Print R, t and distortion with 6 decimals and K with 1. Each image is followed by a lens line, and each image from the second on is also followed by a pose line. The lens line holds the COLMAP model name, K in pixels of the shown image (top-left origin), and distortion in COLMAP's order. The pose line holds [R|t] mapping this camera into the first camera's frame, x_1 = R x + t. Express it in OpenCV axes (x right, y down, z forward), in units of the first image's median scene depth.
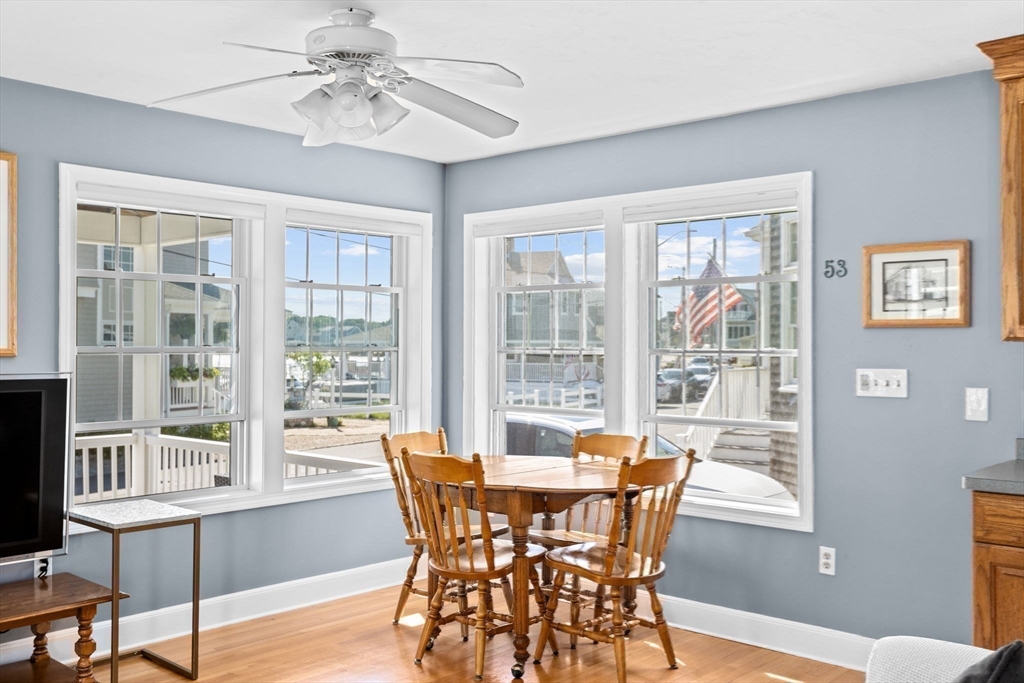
lens RADIAL K [[951.2, 0, 513.7], [0, 951.2, 344.1], [0, 0, 1]] dist [-0.010800, 0.000000]
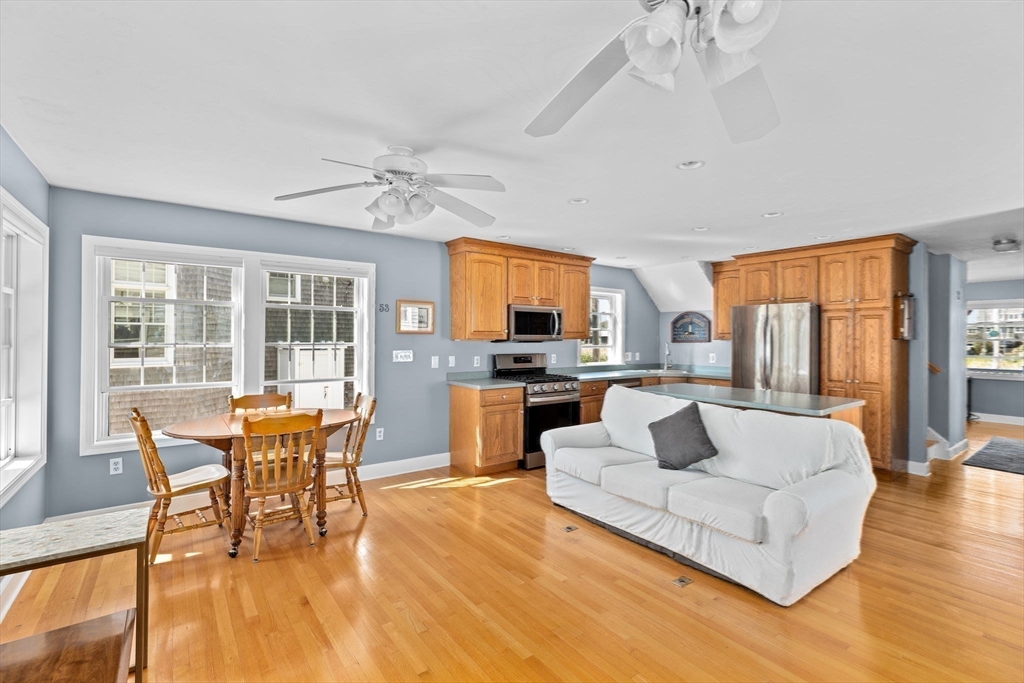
lens RADIAL K [[462.5, 0, 513.5], [0, 462.5, 334.5], [0, 0, 1]] dist [-0.016793, 0.000076]
pose [[0.197294, -0.007905, 0.980312, -0.700111], [-0.014842, 0.999829, 0.011049, -0.031412], [-0.980232, -0.016730, 0.197143, 0.460587]]
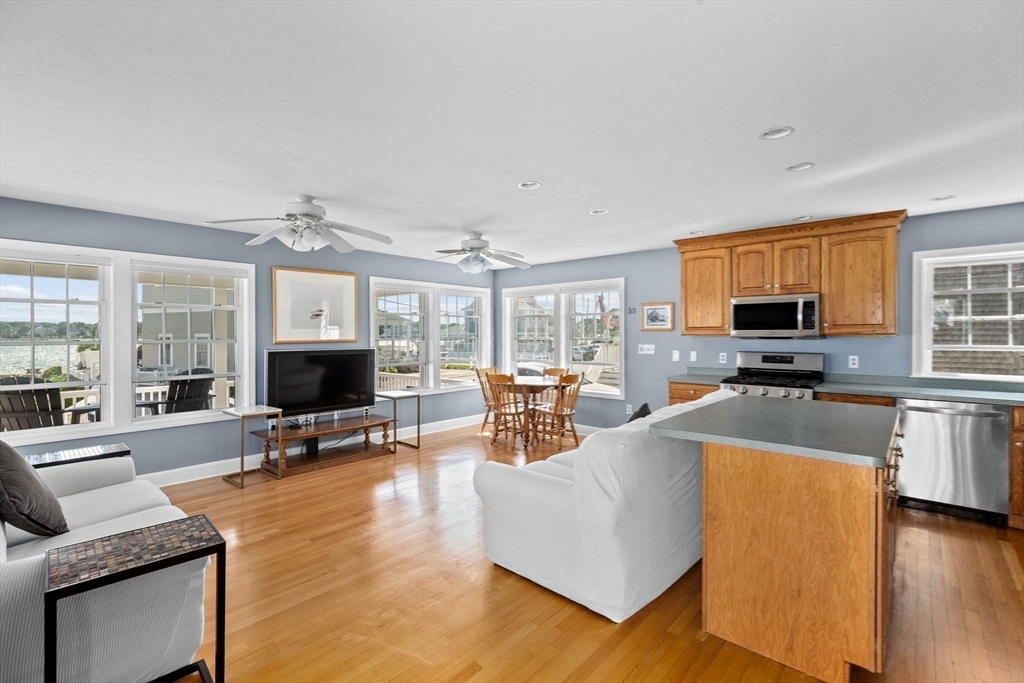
lens RADIAL K [[462.5, 0, 512.3], [0, 462.5, 336.4], [0, 0, 1]] dist [-0.016793, 0.000076]
pose [[0.999941, -0.004857, 0.009747, -0.047572], [0.004811, 0.999977, 0.004796, -0.008300], [-0.009770, -0.004749, 0.999941, -0.431516]]
